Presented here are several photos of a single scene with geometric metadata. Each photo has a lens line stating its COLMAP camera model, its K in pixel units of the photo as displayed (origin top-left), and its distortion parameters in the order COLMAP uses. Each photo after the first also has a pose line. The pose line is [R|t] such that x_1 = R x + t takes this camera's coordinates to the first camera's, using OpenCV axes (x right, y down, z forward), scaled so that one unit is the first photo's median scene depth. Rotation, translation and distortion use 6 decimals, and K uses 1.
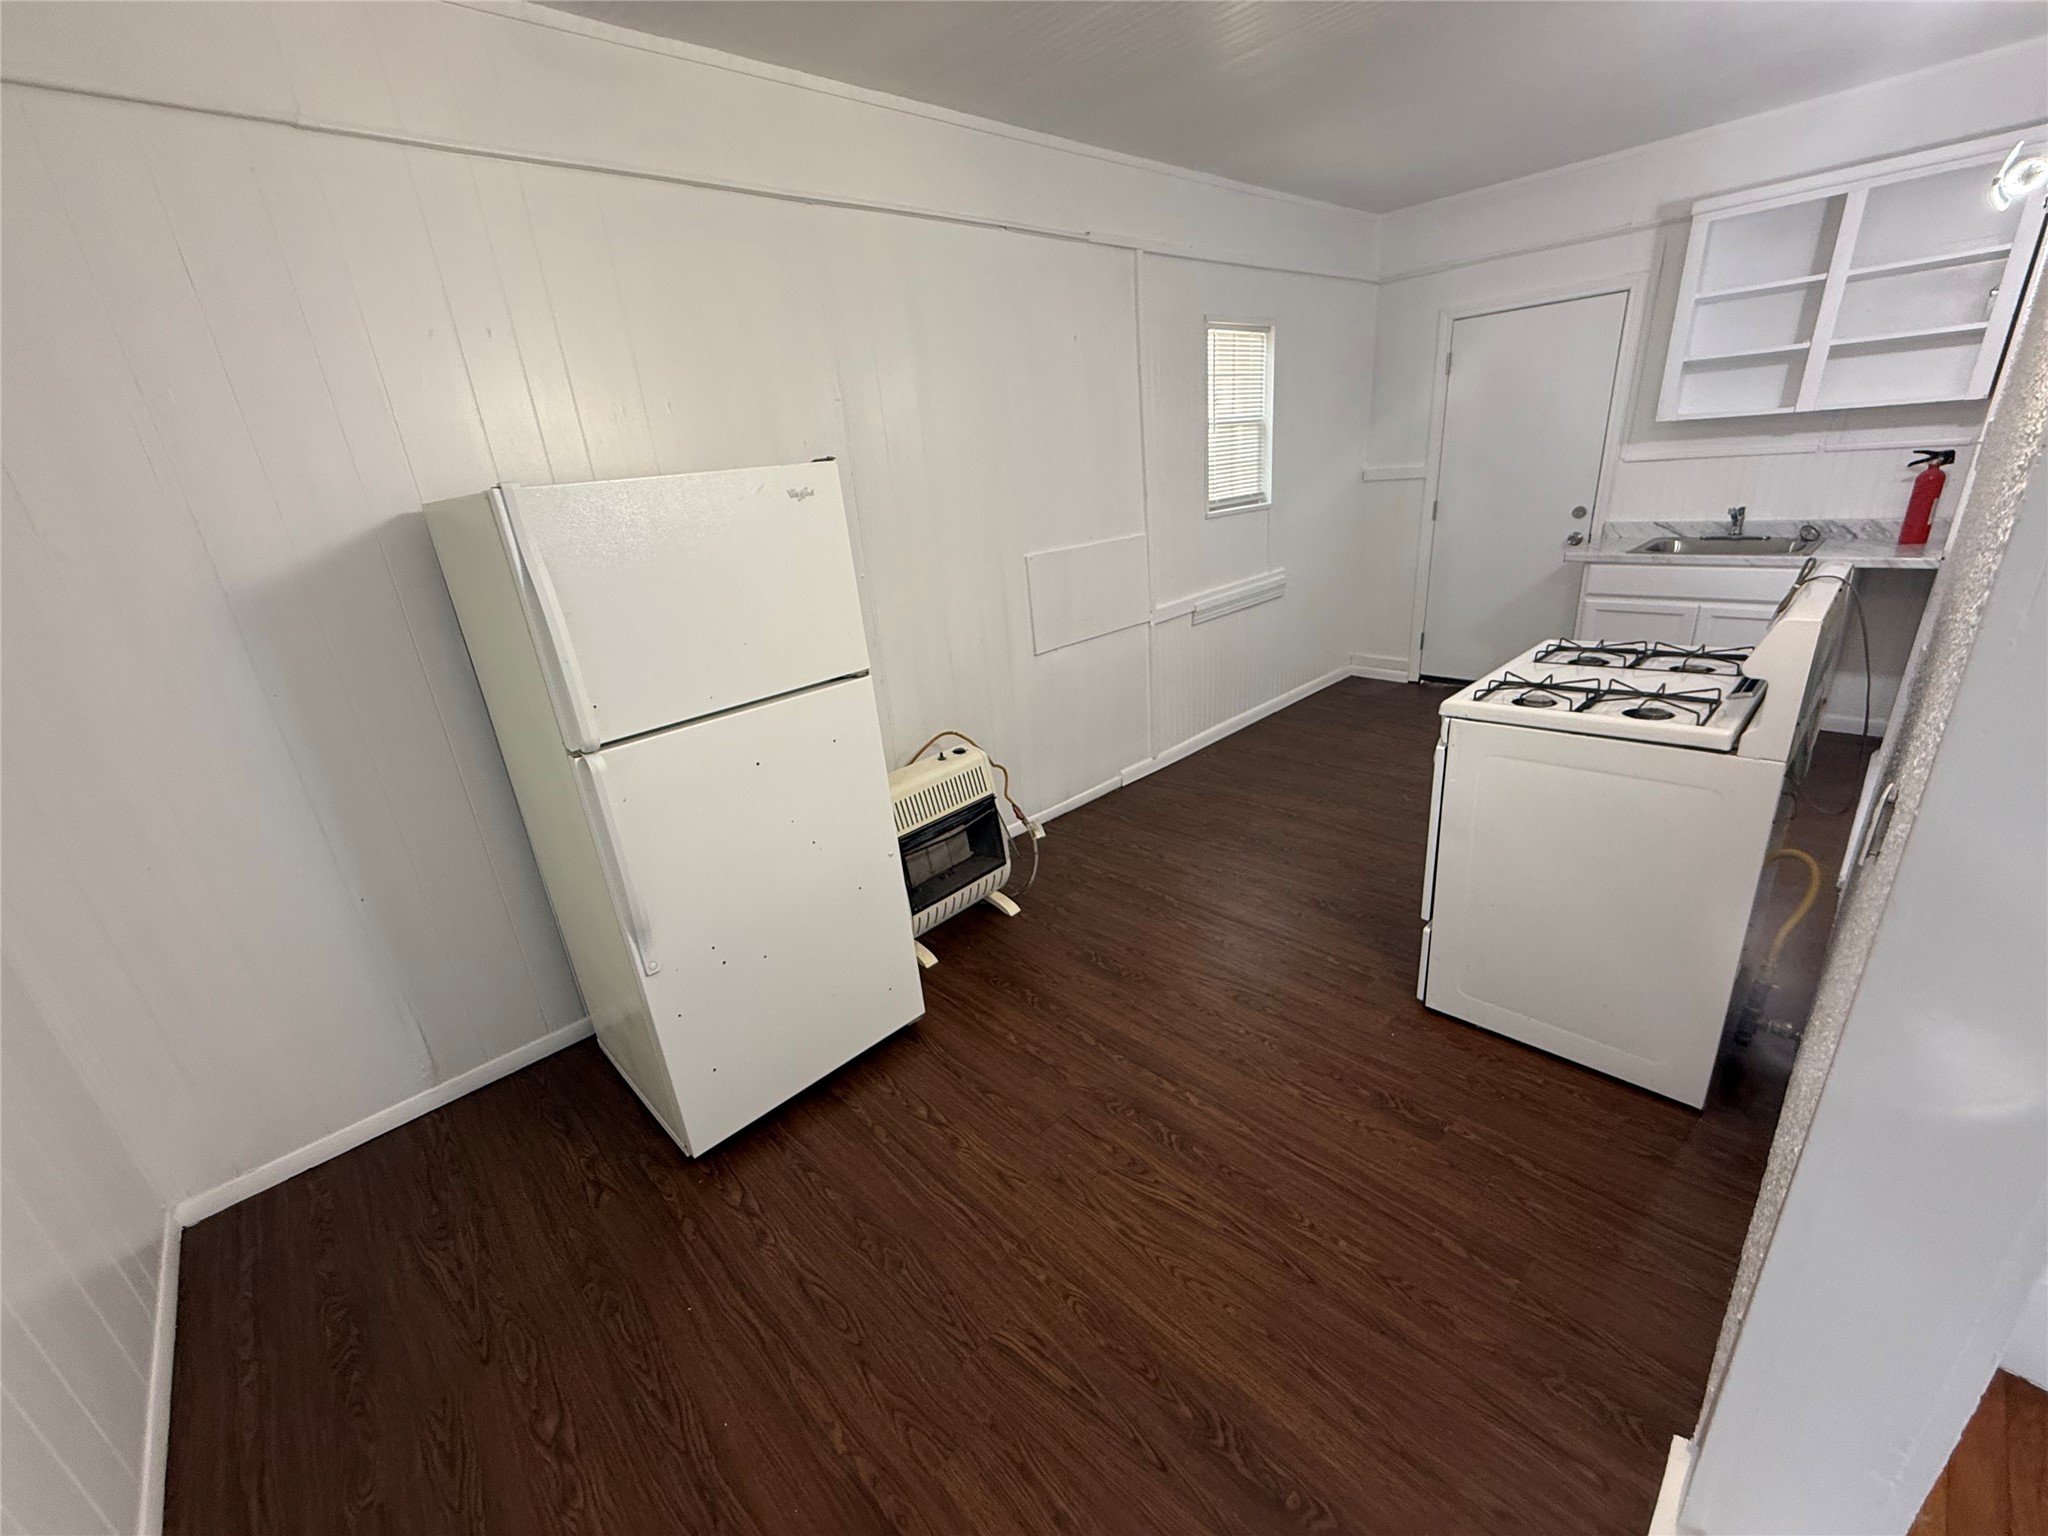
lens RADIAL K [[813.3, 0, 1022.7], [0, 813.3, 772.6], [0, 0, 1]] dist [-0.001795, 0.000262]
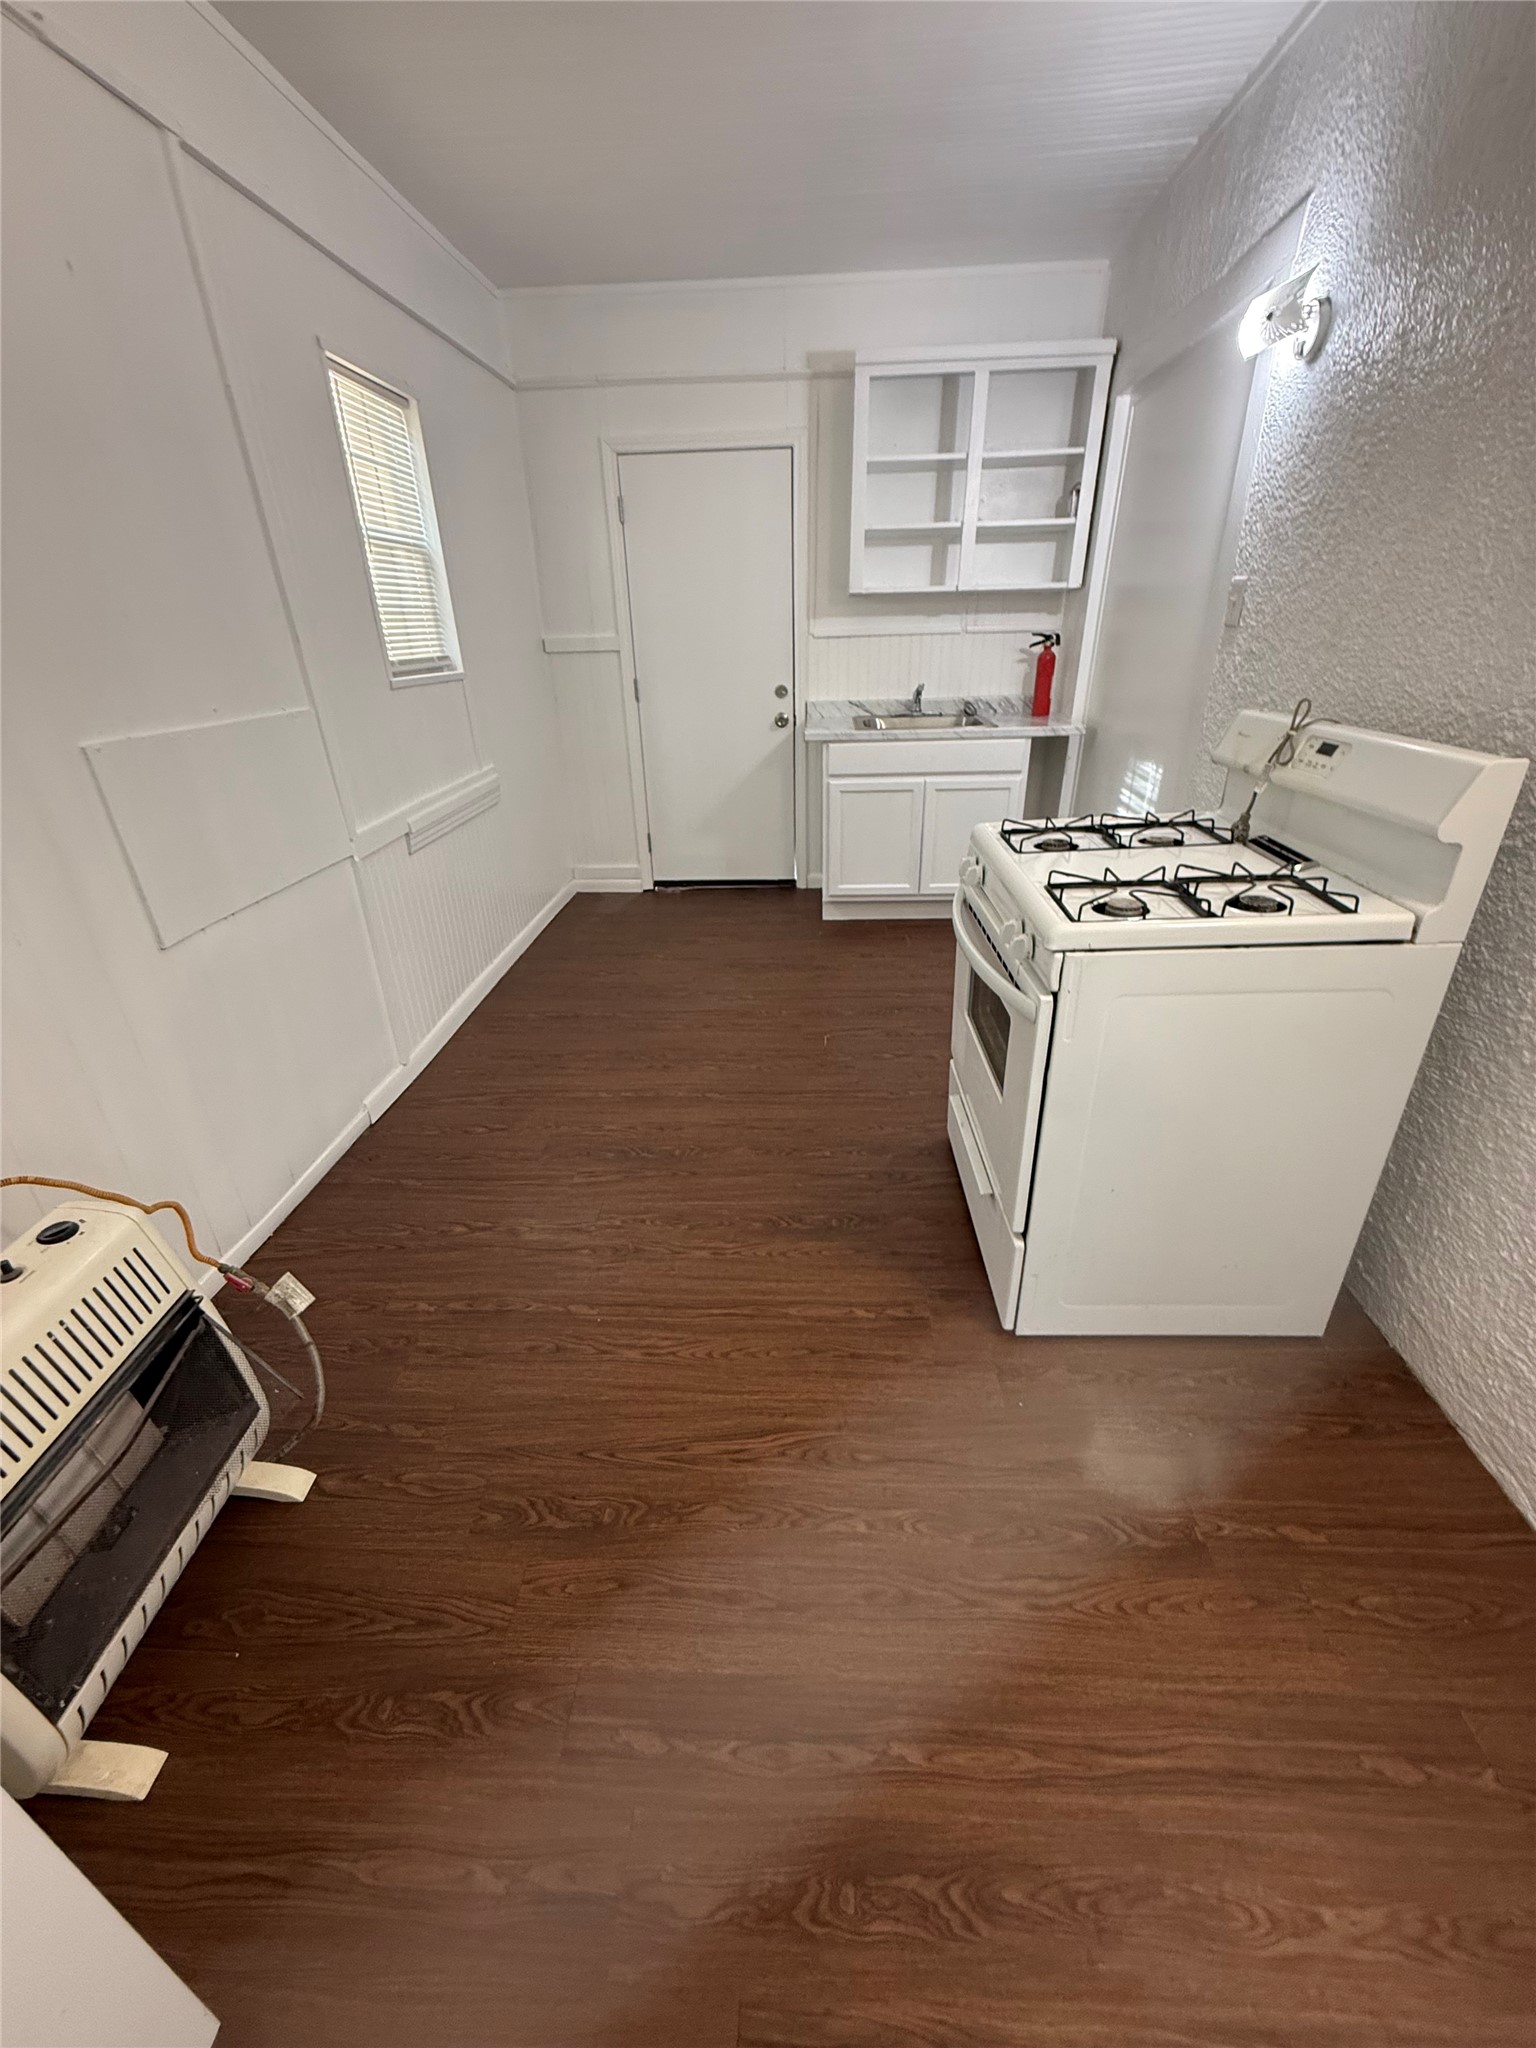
lens RADIAL K [[814.5, 0, 766.3], [0, 814.5, 1021.8], [0, 0, 1]] dist [-0.002176, 0.001045]
pose [[0.724173, -0.243611, 0.645156, -0.051484], [0.213714, 0.968748, 0.125911, -0.089890], [-0.655667, 0.046698, 0.753605, 0.406216]]
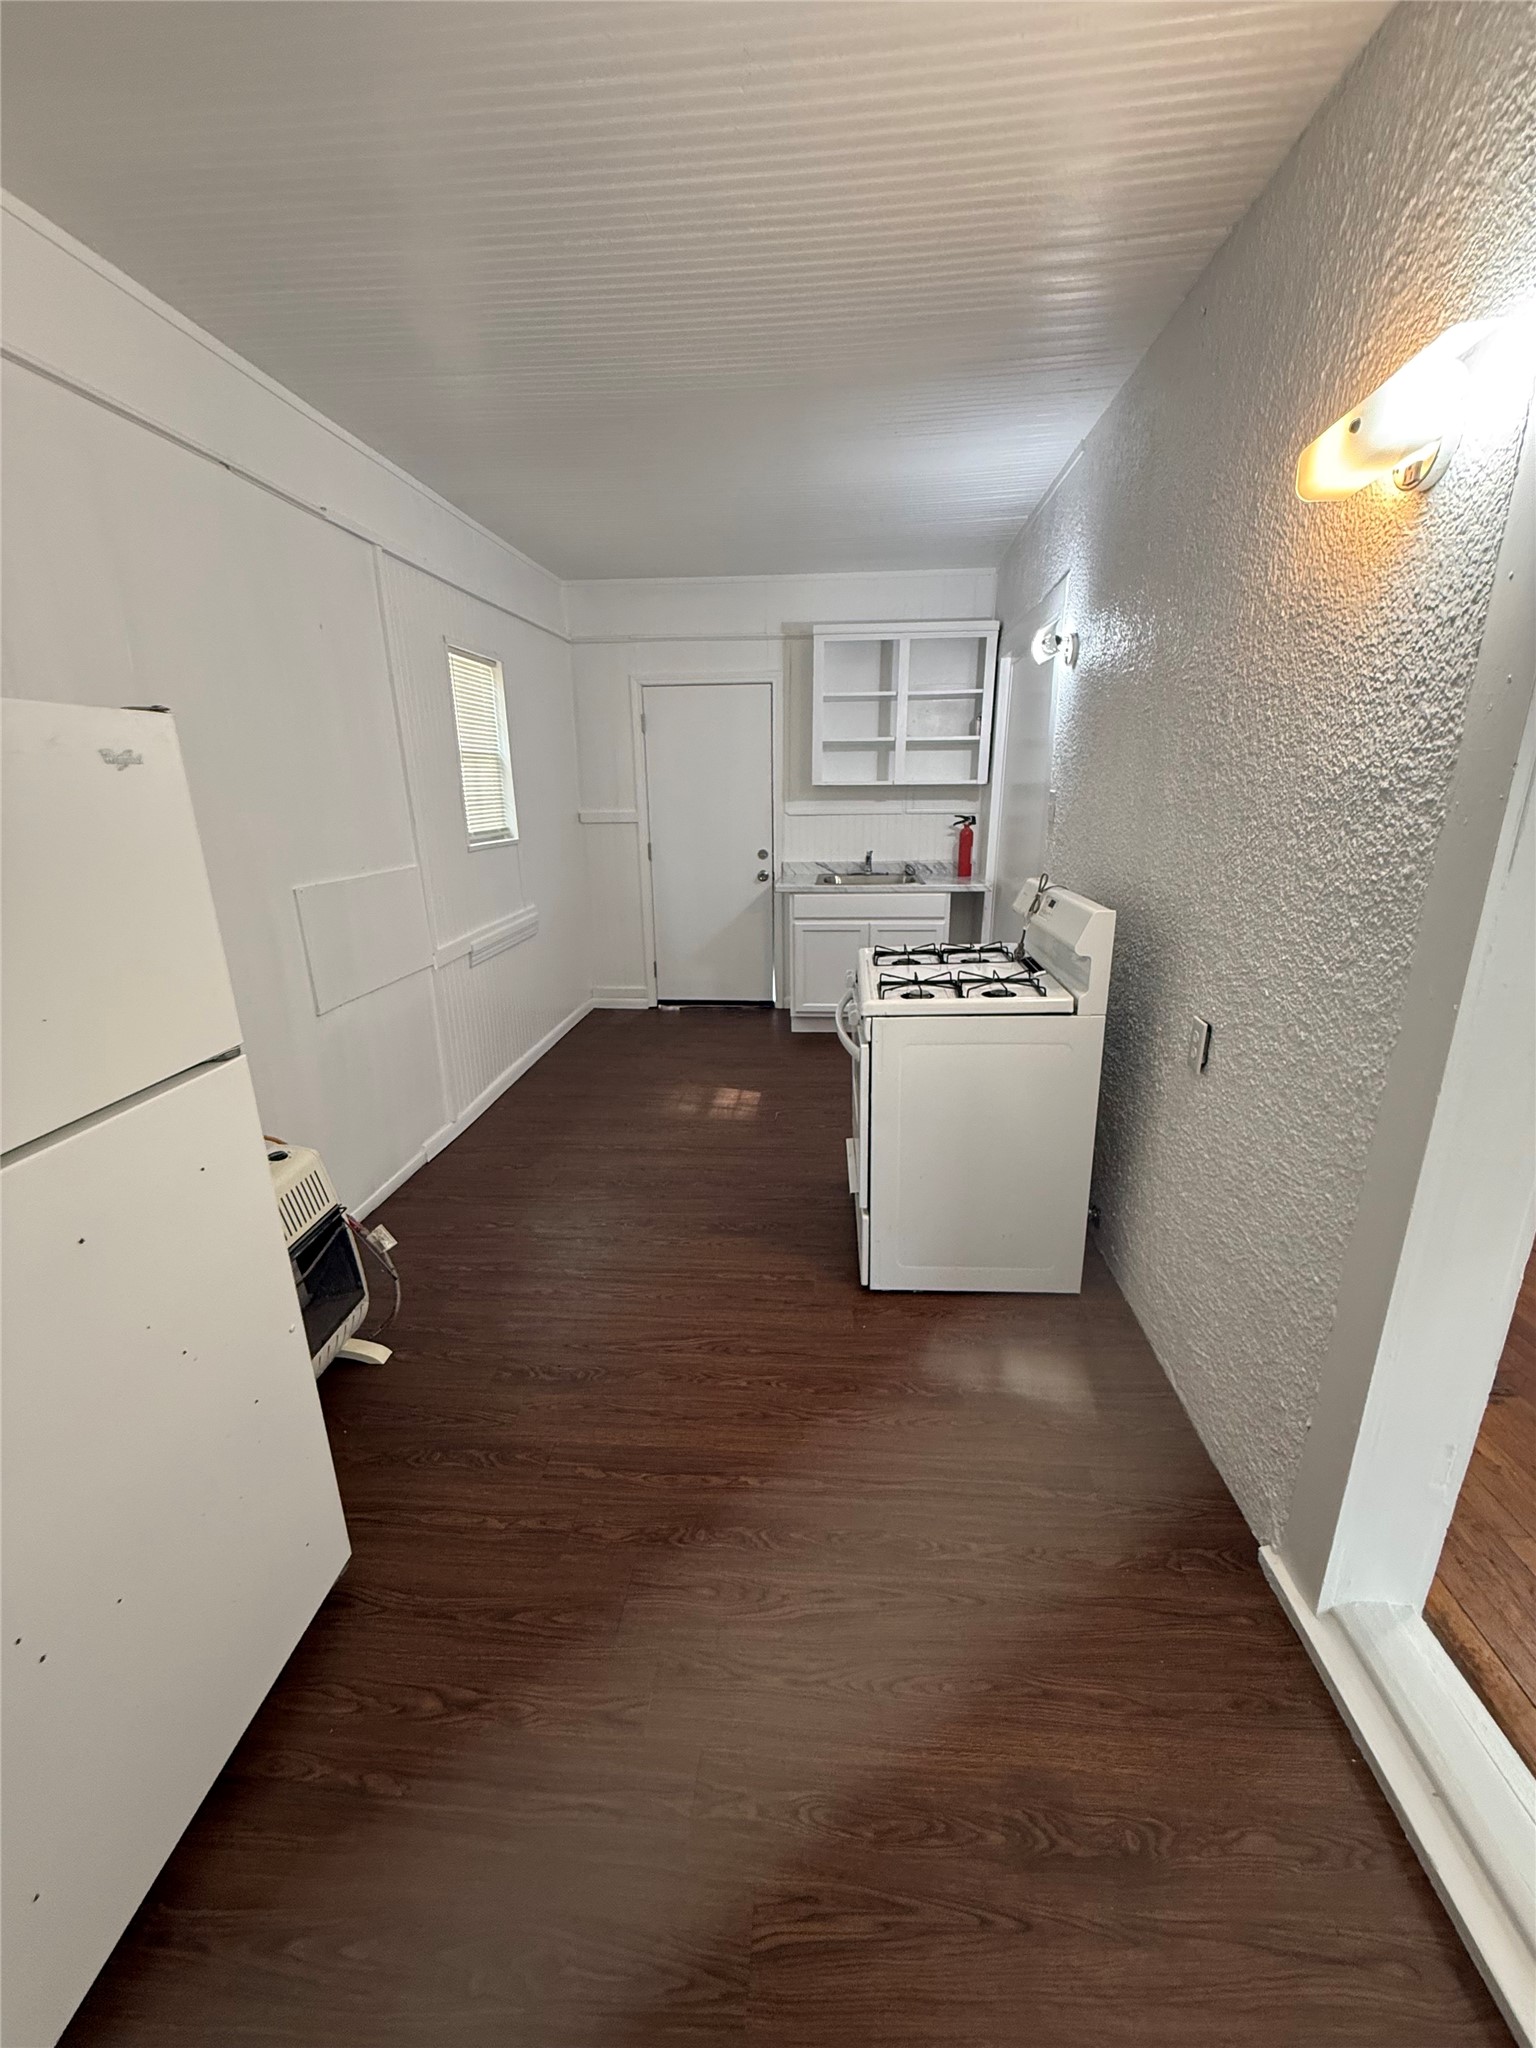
lens RADIAL K [[813.3, 0, 768.0], [0, 813.3, 1024.0], [0, 0, 1]] dist [-0.001795, 0.000262]
pose [[0.741928, -0.116509, 0.660279, -0.185594], [0.192369, 0.980373, -0.043166, -0.023135], [-0.642291, 0.159044, 0.749778, 0.163378]]
